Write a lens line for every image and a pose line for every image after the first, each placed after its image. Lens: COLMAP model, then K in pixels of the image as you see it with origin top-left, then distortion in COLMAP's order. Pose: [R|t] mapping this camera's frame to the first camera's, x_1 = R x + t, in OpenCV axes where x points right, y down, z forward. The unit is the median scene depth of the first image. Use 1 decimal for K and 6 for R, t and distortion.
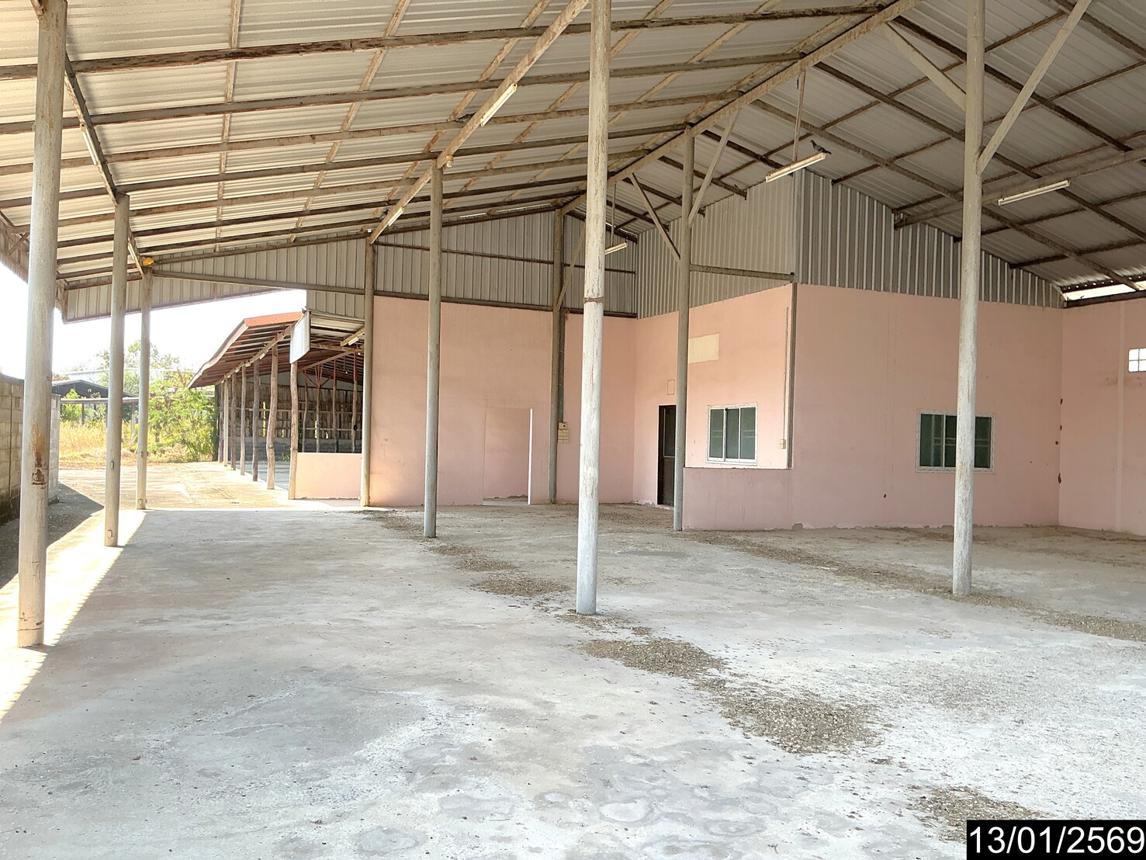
lens RADIAL K [[925.5, 0, 573.0], [0, 925.5, 430.0], [0, 0, 1]] dist [0.147642, 0.000094]
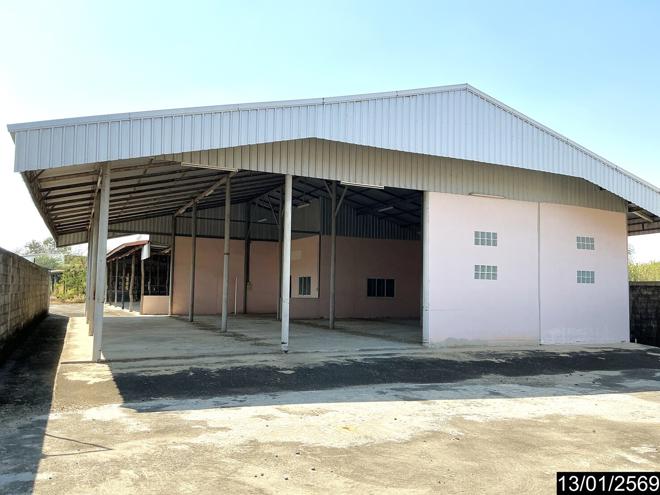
lens RADIAL K [[533.0, 0, 330.0], [0, 533.0, 247.5], [0, 0, 1]] dist [0.147642, 0.000094]
pose [[0.998186, -0.005437, 0.059952, 0.137756], [0.009448, 0.997720, -0.066832, -0.003384], [-0.059452, 0.067277, 0.995961, -0.565926]]
